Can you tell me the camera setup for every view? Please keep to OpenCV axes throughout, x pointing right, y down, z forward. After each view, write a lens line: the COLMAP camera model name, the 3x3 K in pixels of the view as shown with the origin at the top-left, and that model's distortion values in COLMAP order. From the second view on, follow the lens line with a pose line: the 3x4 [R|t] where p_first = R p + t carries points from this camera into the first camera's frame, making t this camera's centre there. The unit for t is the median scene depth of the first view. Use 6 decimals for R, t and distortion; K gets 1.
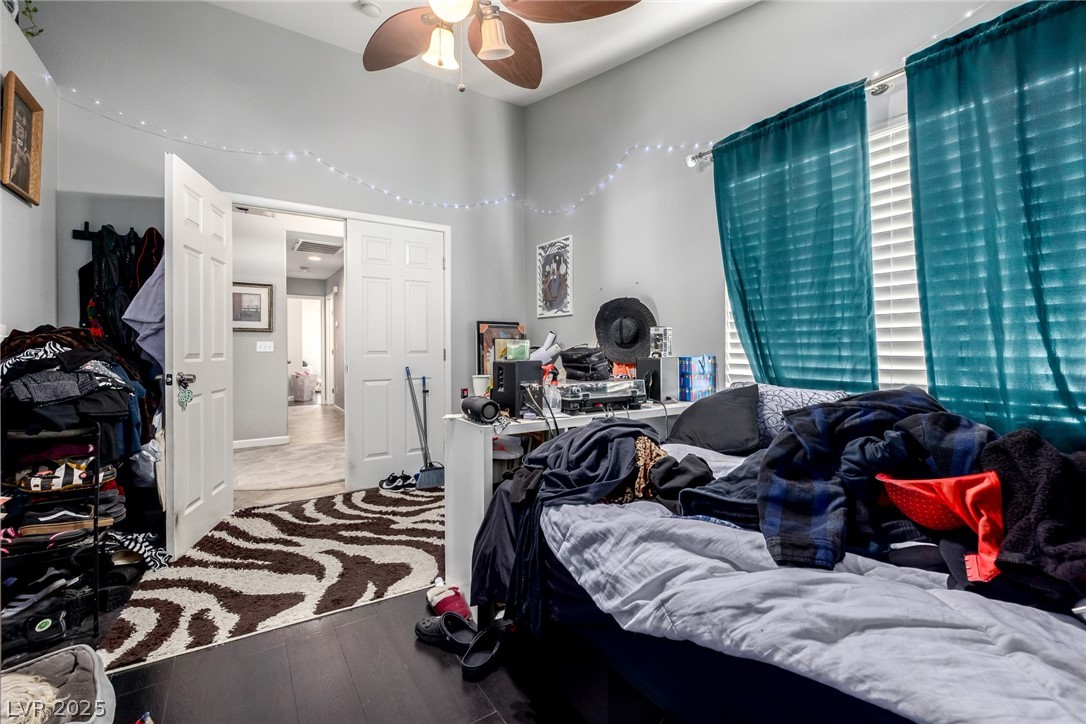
lens RADIAL K [[456.1, 0, 535.6], [0, 456.1, 353.7], [0, 0, 1]] dist [0.001003, -0.000399]
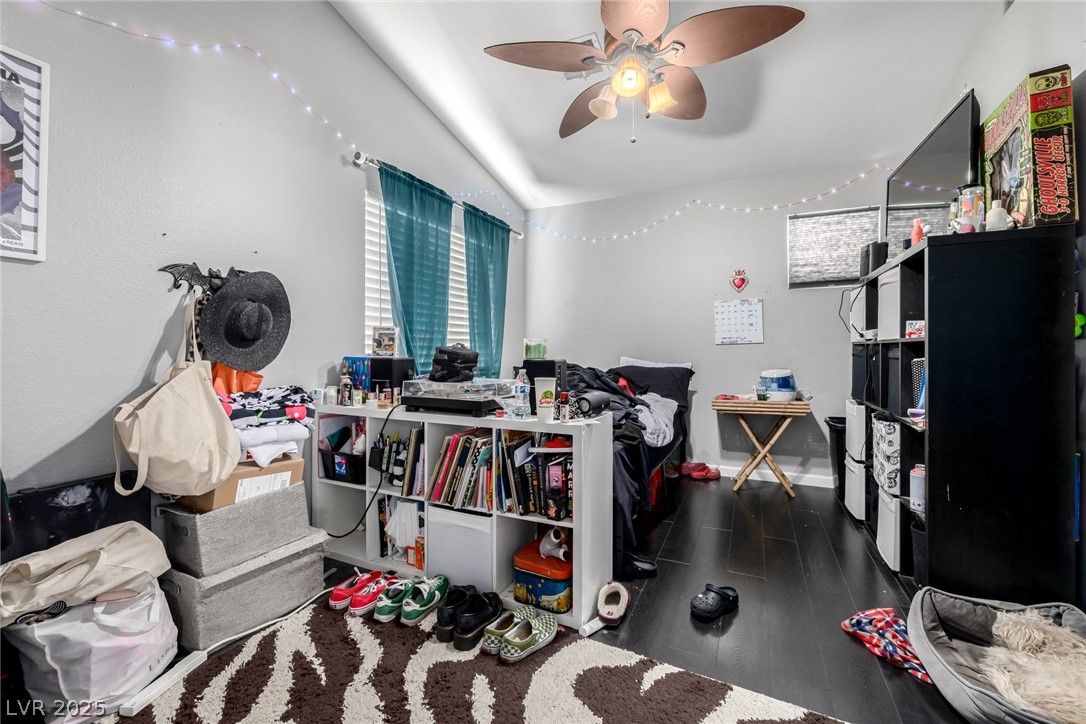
lens RADIAL K [[456.1, 0, 535.6], [0, 456.1, 353.7], [0, 0, 1]] dist [0.001003, -0.000399]
pose [[-0.498420, 0.001011, 0.866935, -0.803694], [0.004344, 0.999990, 0.001331, -0.002051], [-0.866925, 0.004429, -0.498419, 1.346736]]
